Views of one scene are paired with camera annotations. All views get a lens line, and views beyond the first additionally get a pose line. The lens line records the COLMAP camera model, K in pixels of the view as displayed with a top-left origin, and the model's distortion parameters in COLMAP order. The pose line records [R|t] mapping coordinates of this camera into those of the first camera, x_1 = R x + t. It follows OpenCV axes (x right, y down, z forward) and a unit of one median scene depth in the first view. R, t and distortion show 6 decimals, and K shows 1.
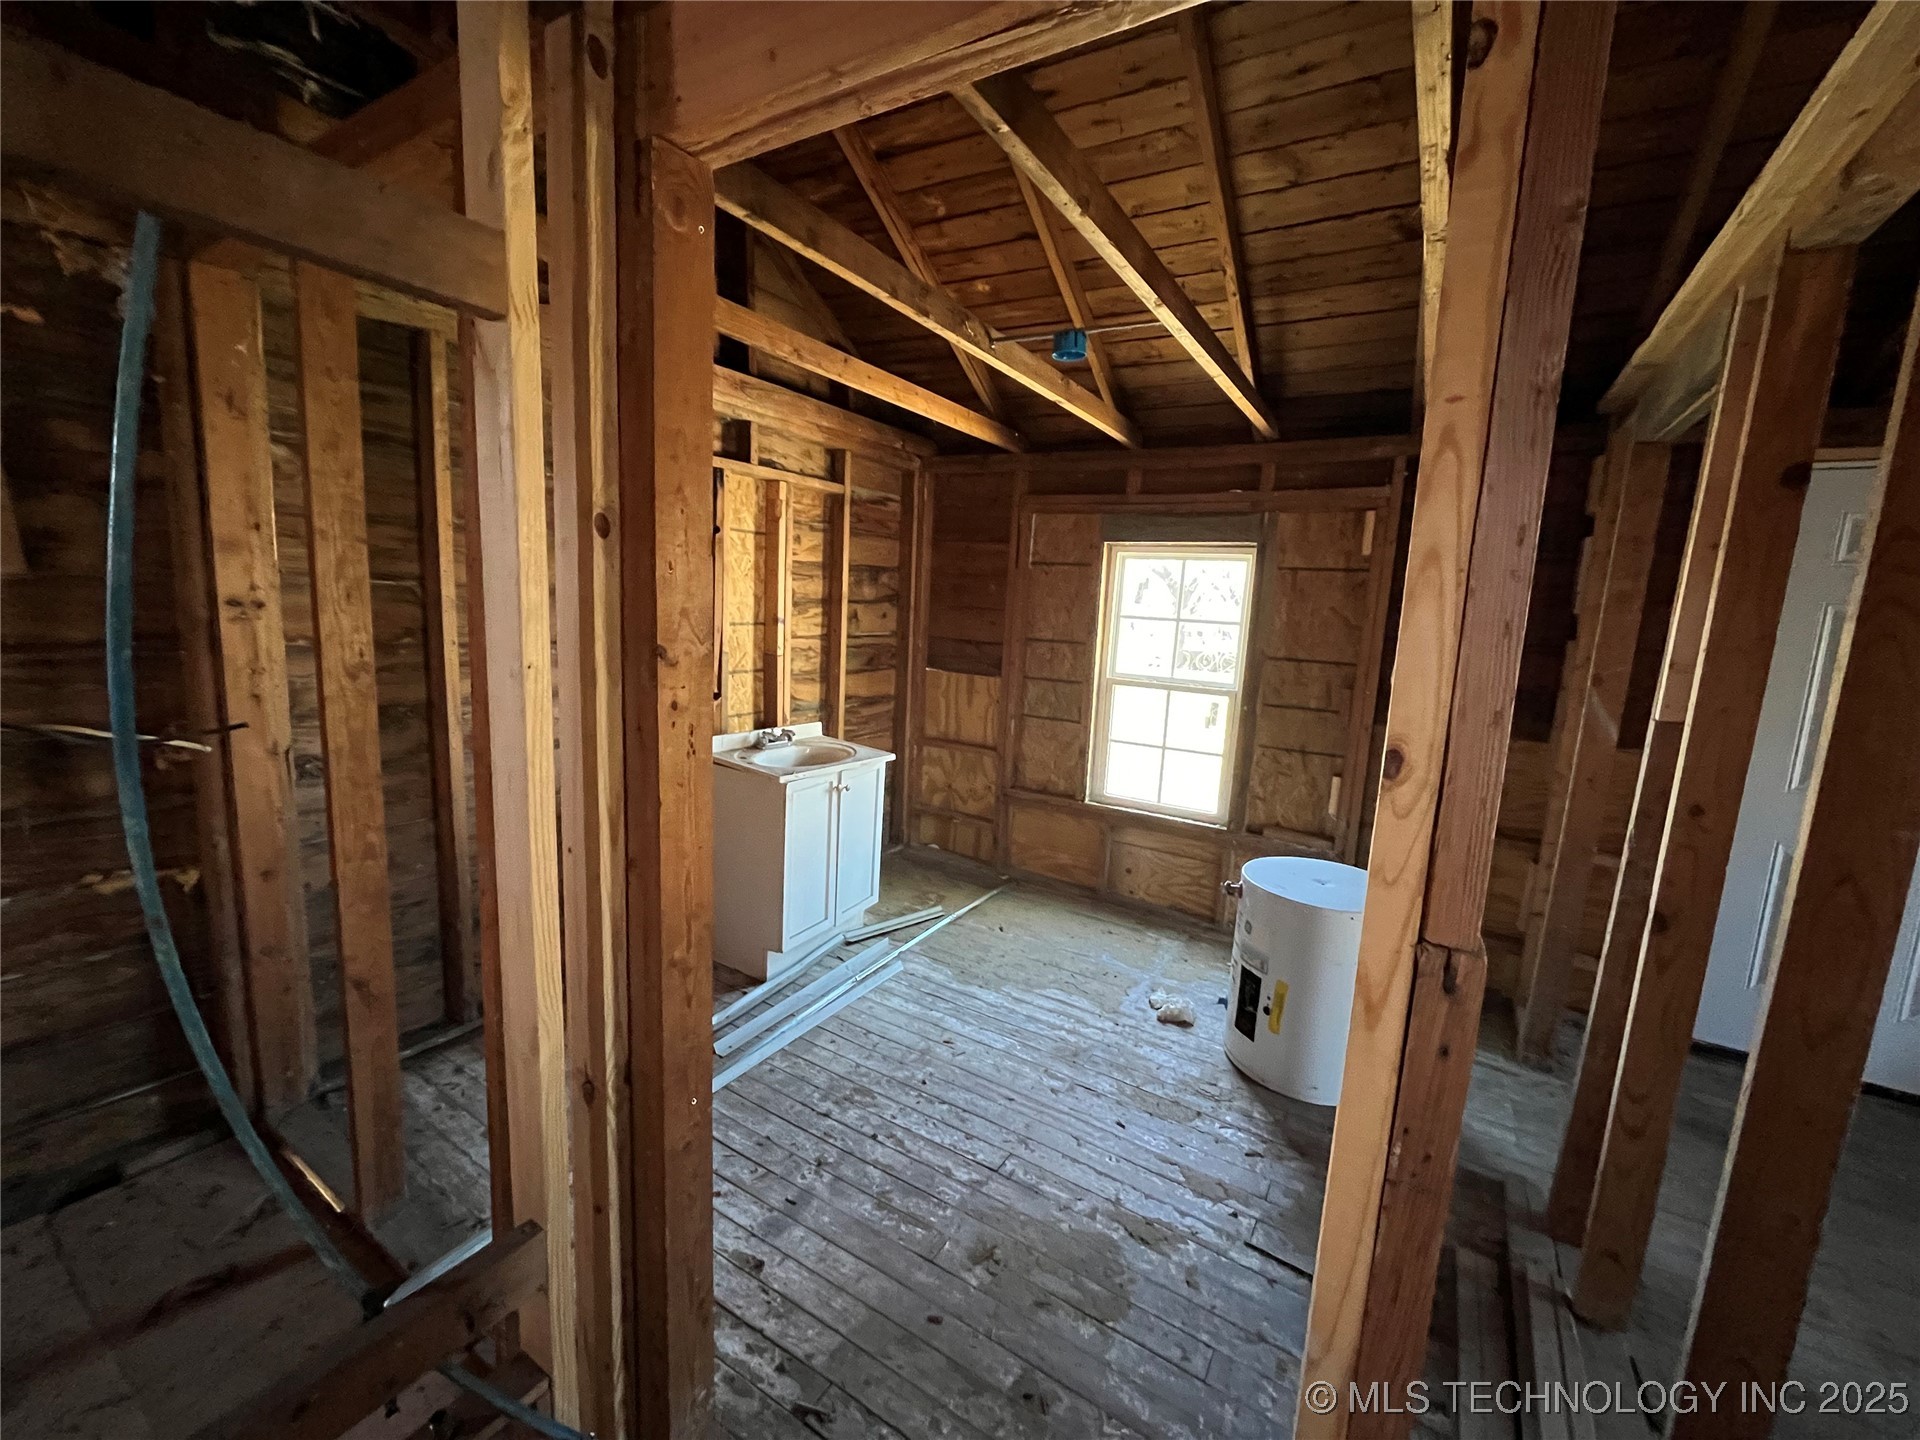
lens RADIAL K [[770.8, 0, 957.5], [0, 770.8, 722.0], [0, 0, 1]] dist [-0.001277, 0.000257]
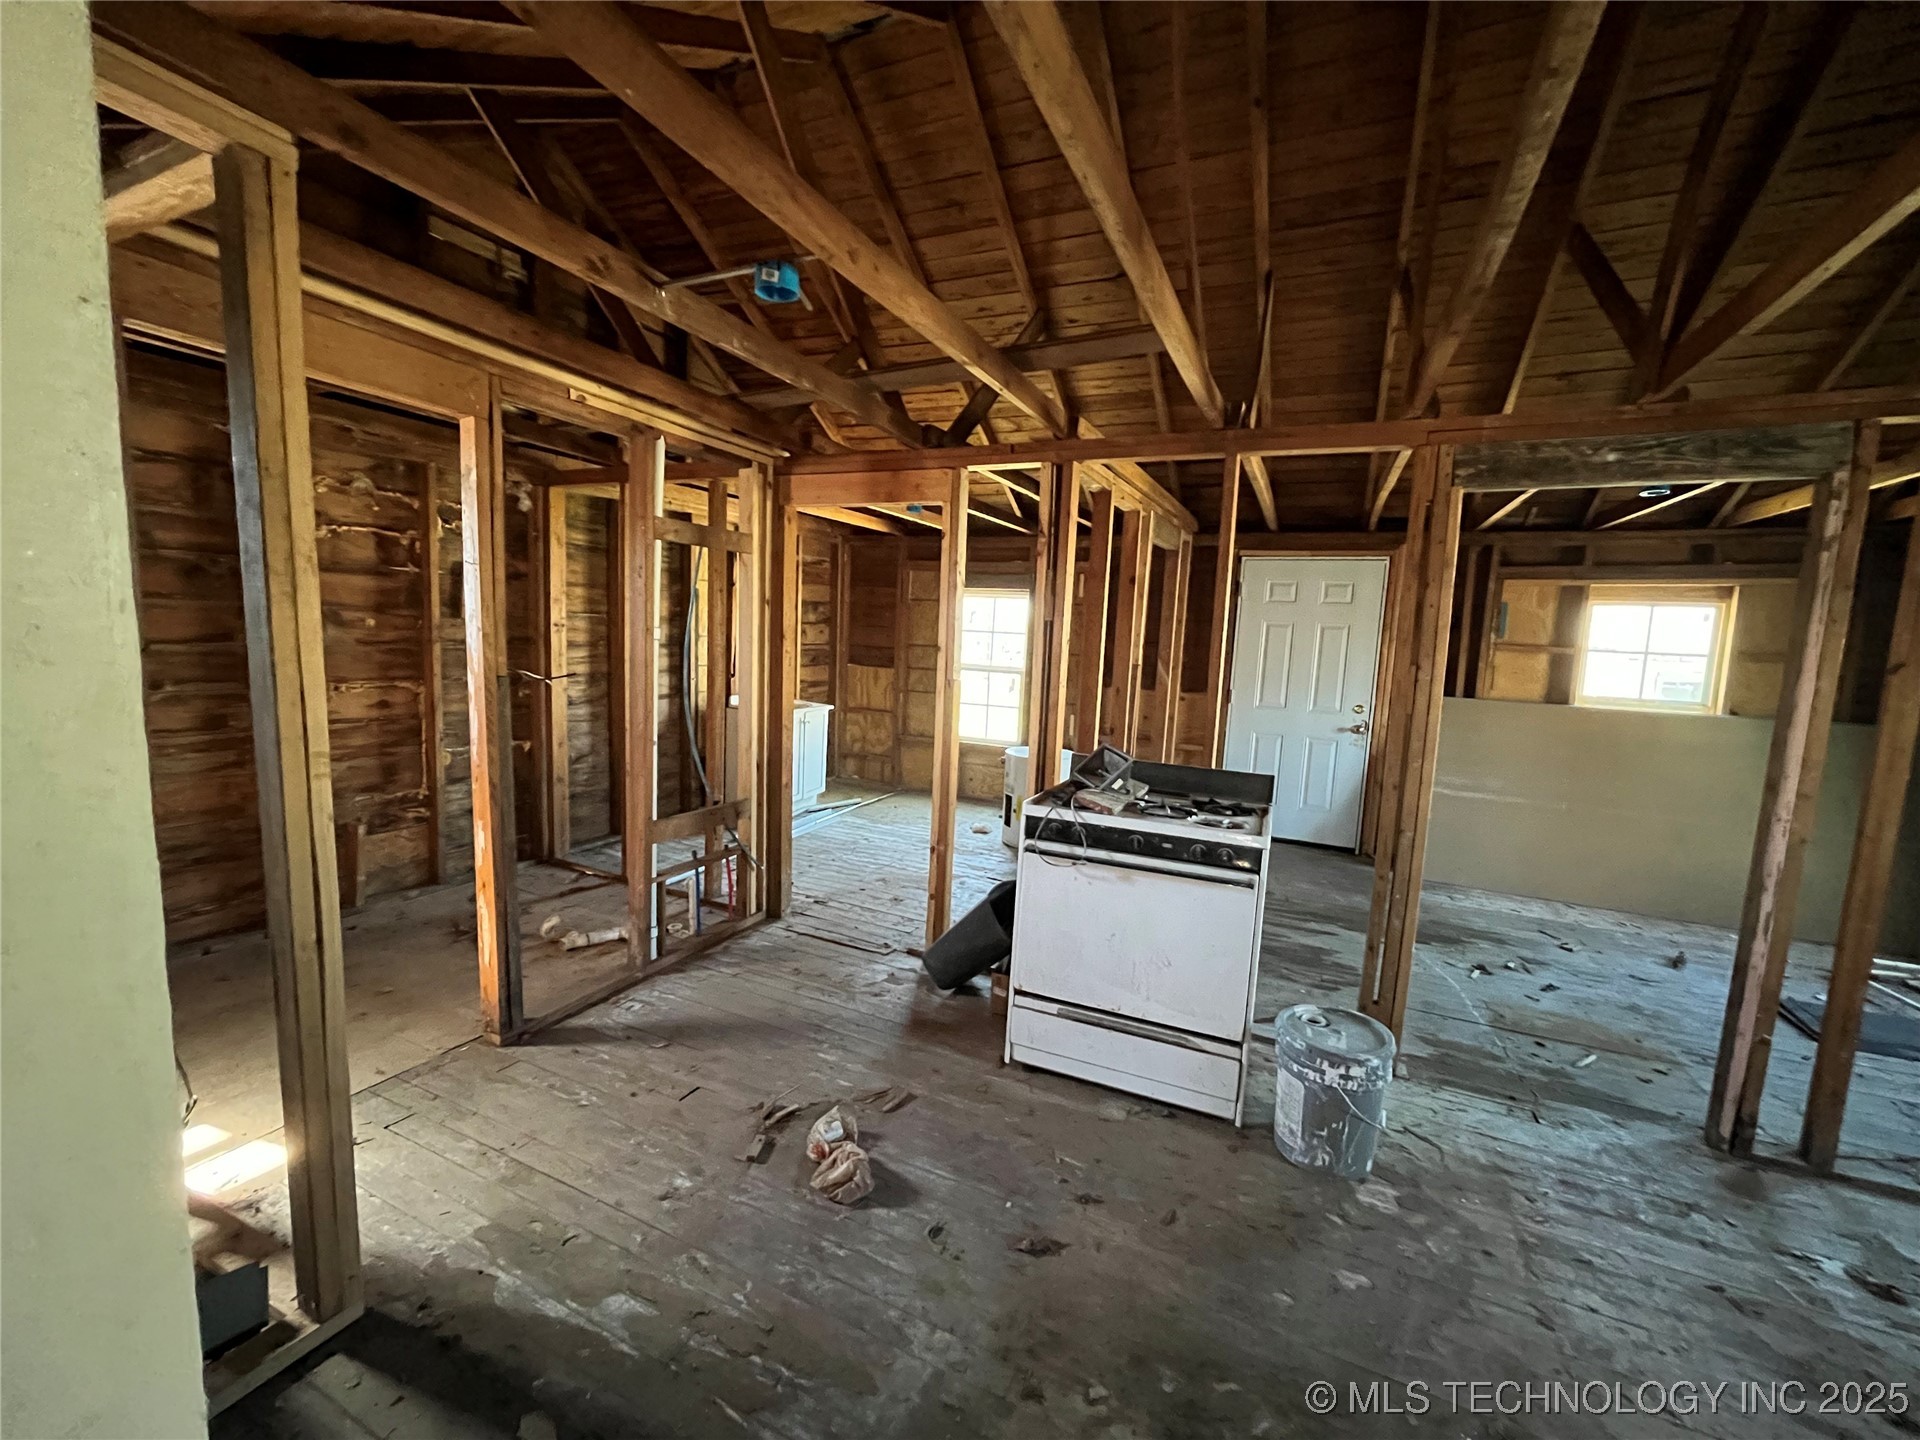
lens RADIAL K [[770.8, 0, 959.1], [0, 770.8, 718.8], [0, 0, 1]] dist [-0.001277, 0.000257]
pose [[0.993396, -0.021366, 0.112733, 0.006706], [0.024989, 0.999213, -0.030817, 0.112229], [-0.111986, 0.033431, 0.993147, -0.698210]]
